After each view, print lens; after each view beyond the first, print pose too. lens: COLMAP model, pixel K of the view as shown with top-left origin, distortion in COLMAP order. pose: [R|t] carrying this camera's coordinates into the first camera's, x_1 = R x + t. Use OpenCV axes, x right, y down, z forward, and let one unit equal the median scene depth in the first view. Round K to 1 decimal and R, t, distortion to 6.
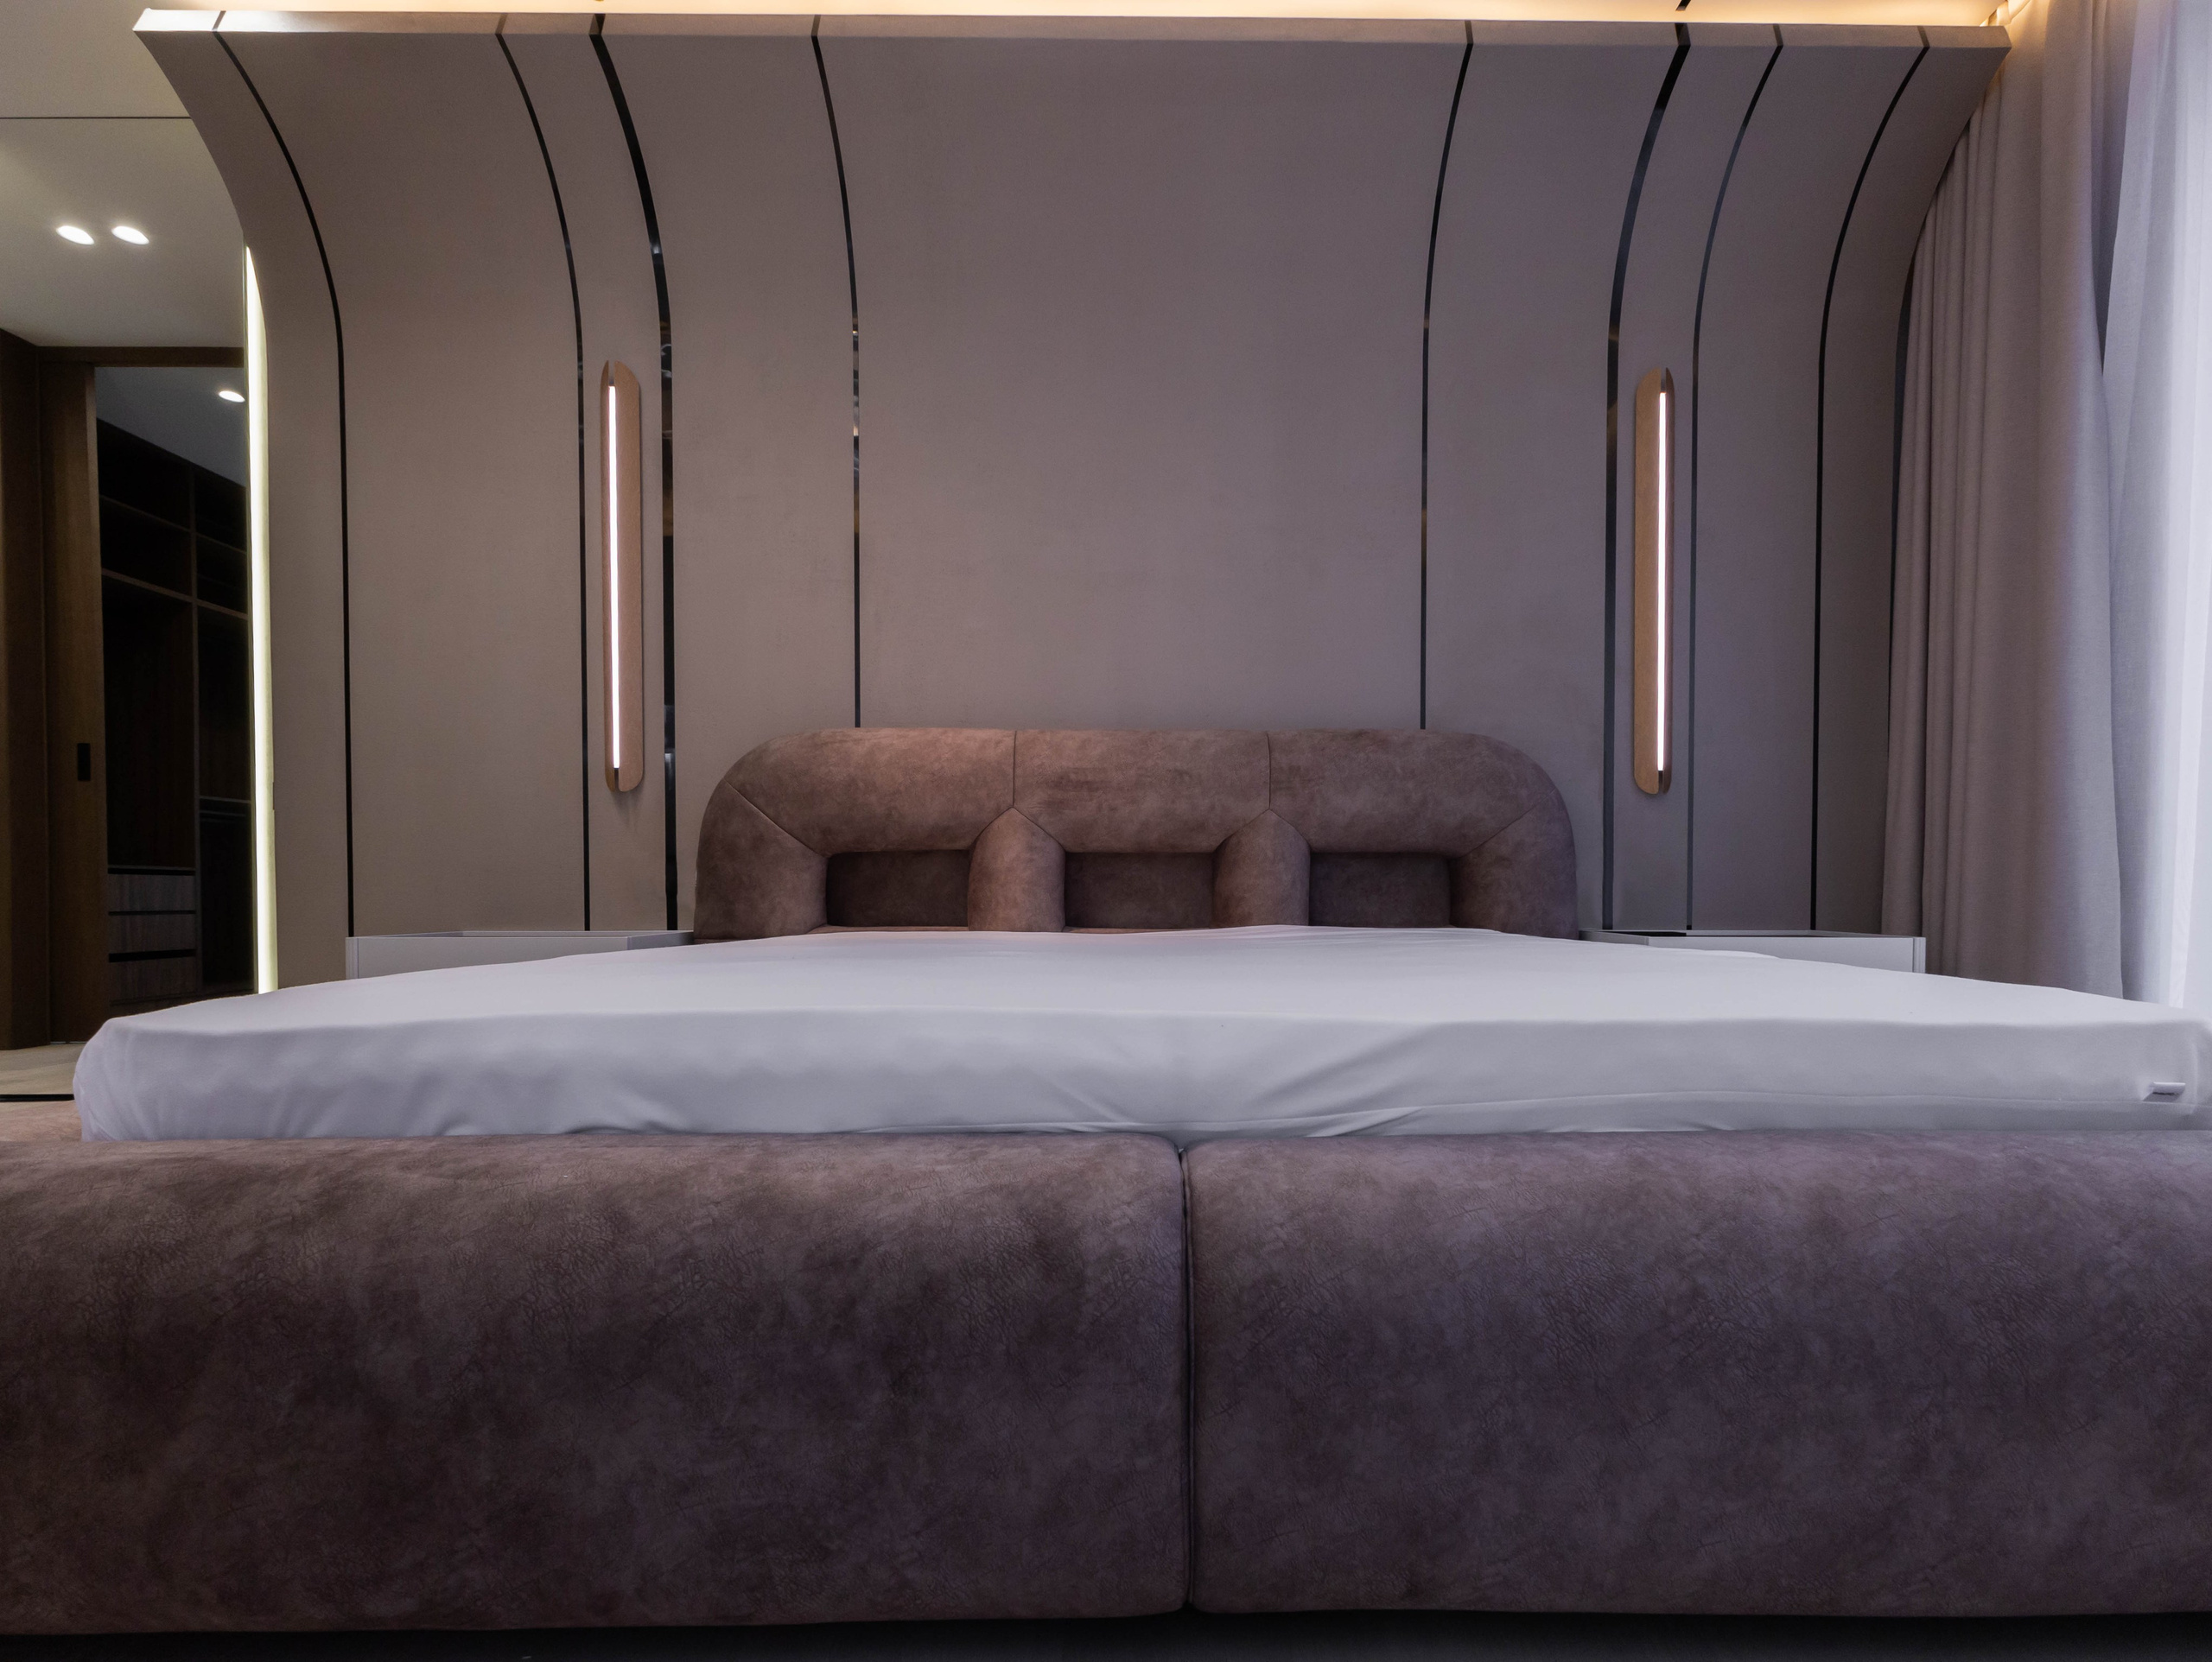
lens RADIAL K [[1083.7, 0, 1178.8], [0, 1083.7, 887.0], [0, 0, 1]] dist [0.009549, -0.003030]
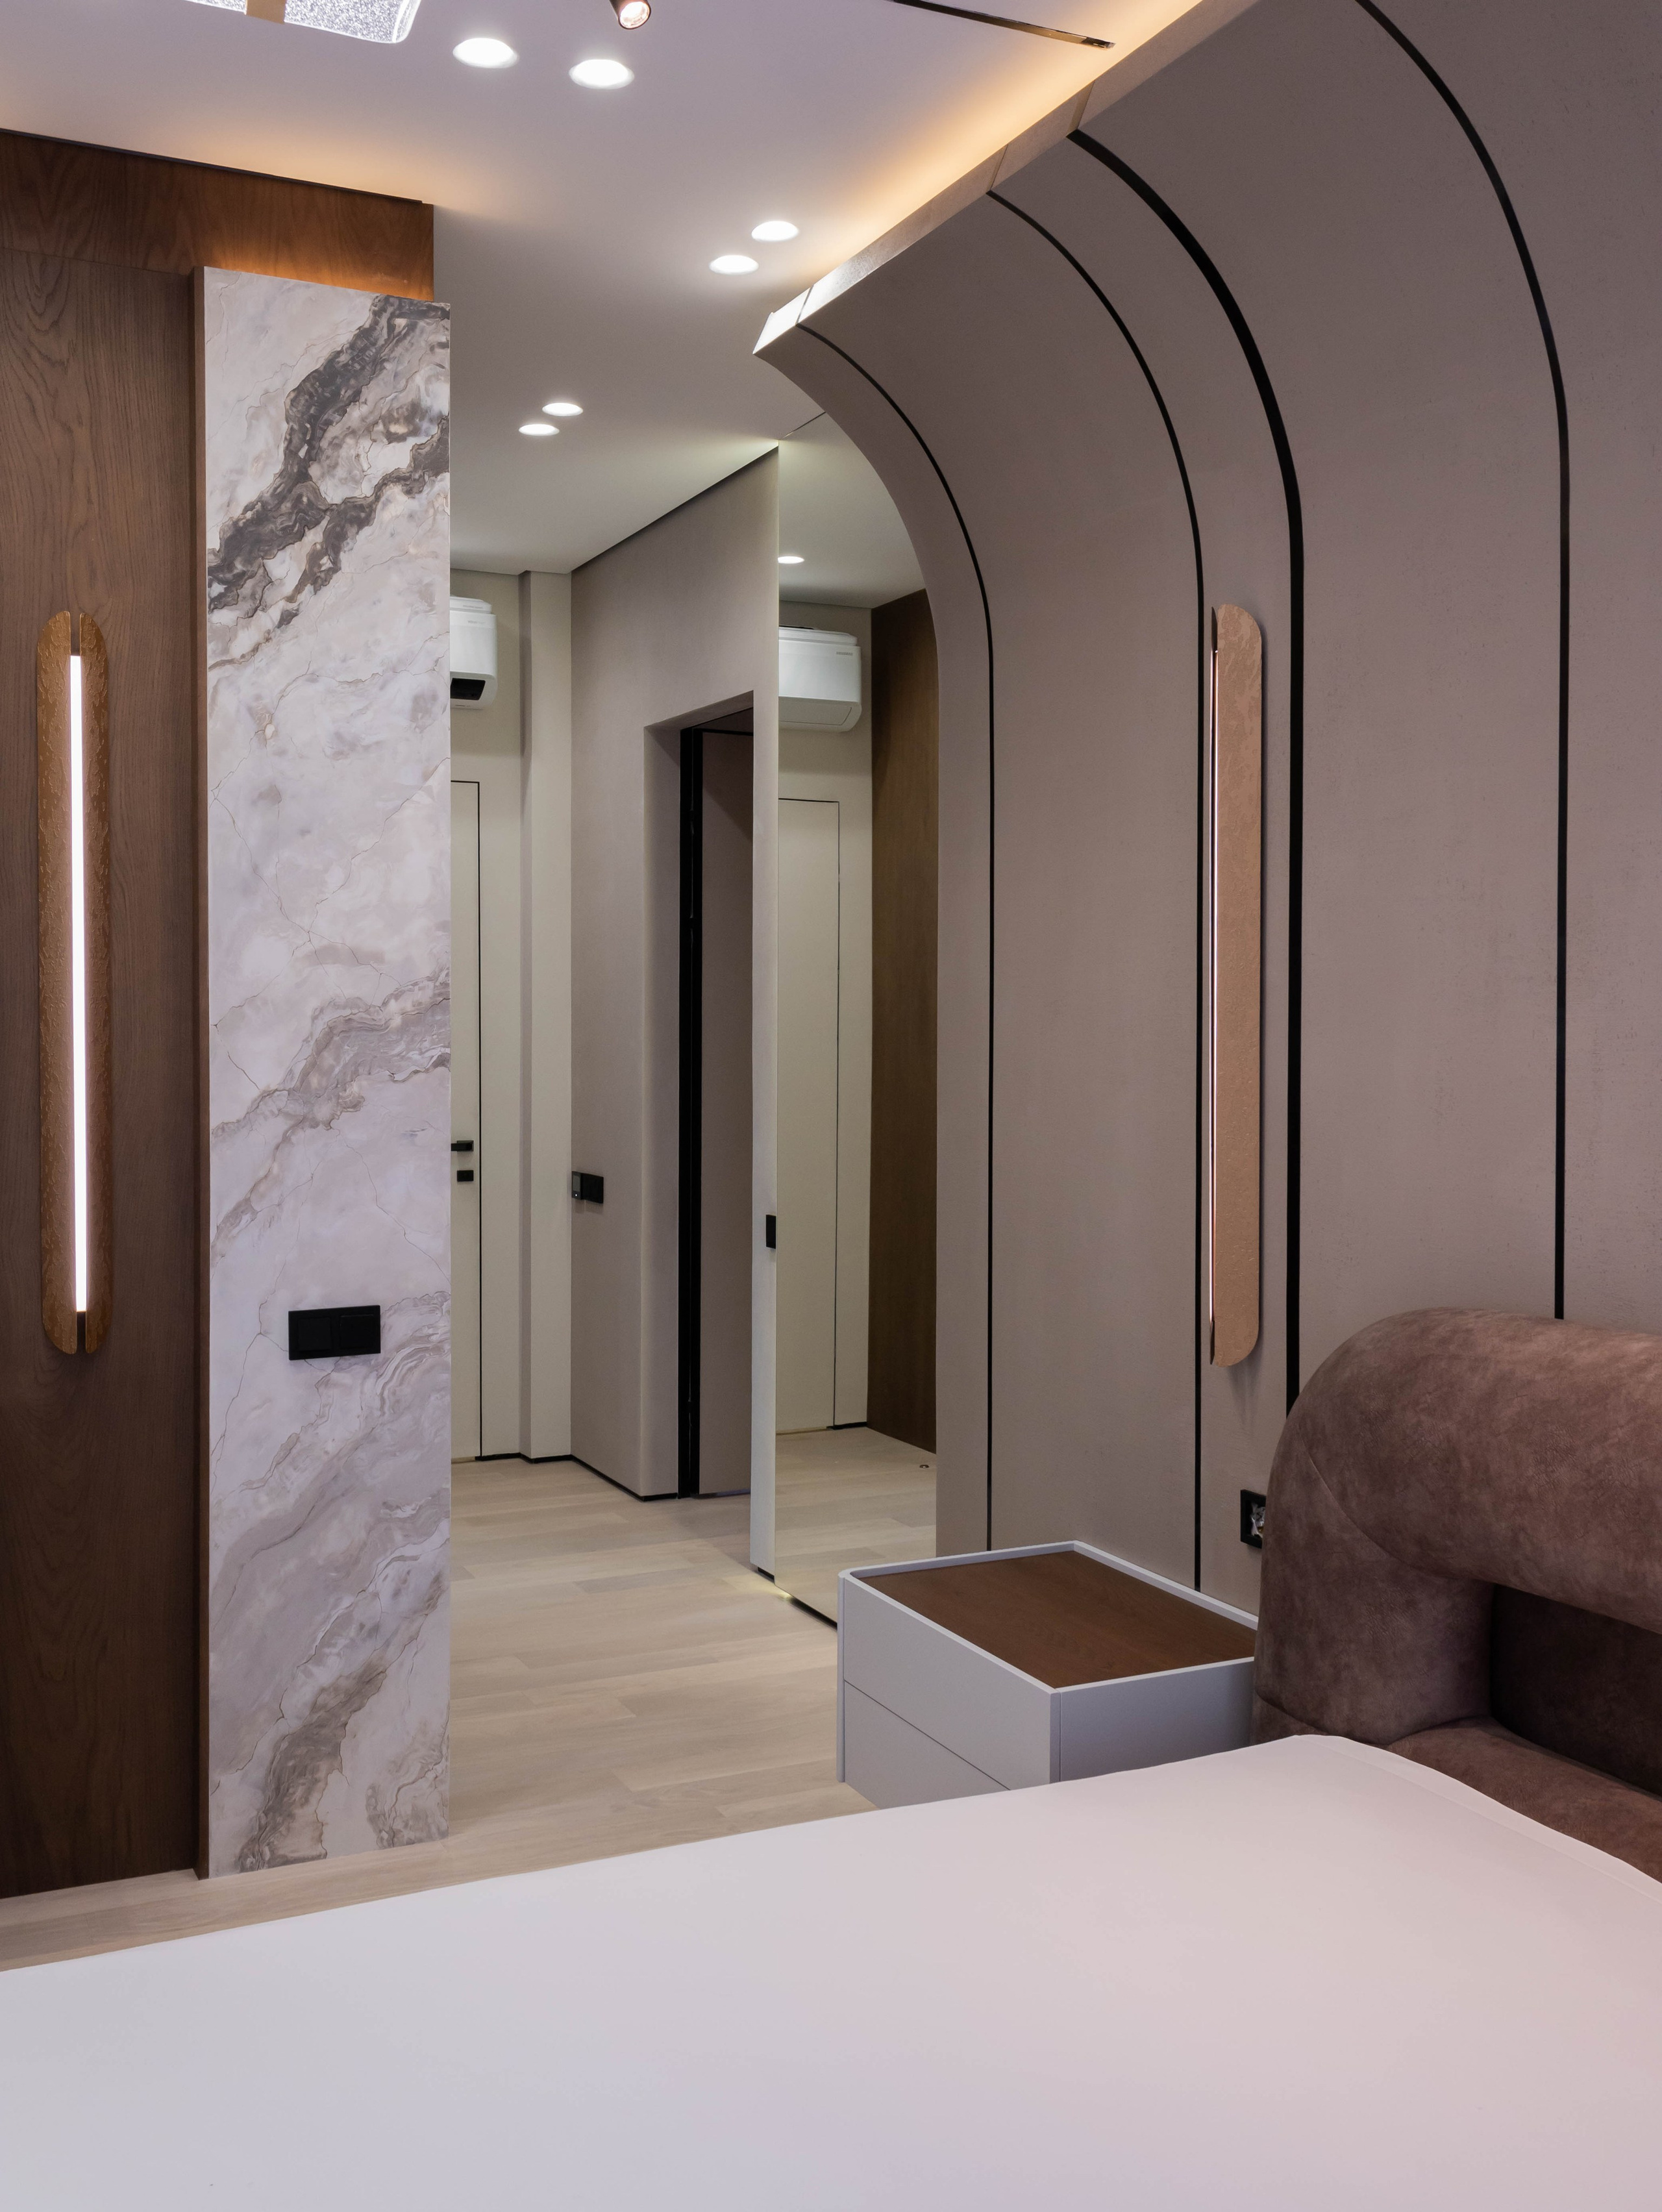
lens RADIAL K [[2061.9, 0, 785.8], [0, 2061.9, 1046.3], [0, 0, 1]] dist [0.016913, 0.000000]
pose [[0.425995, 0.014272, -0.904613, 0.378920], [-0.010466, 0.999886, 0.010847, -0.279078], [0.904665, 0.004847, 0.426096, 0.359970]]
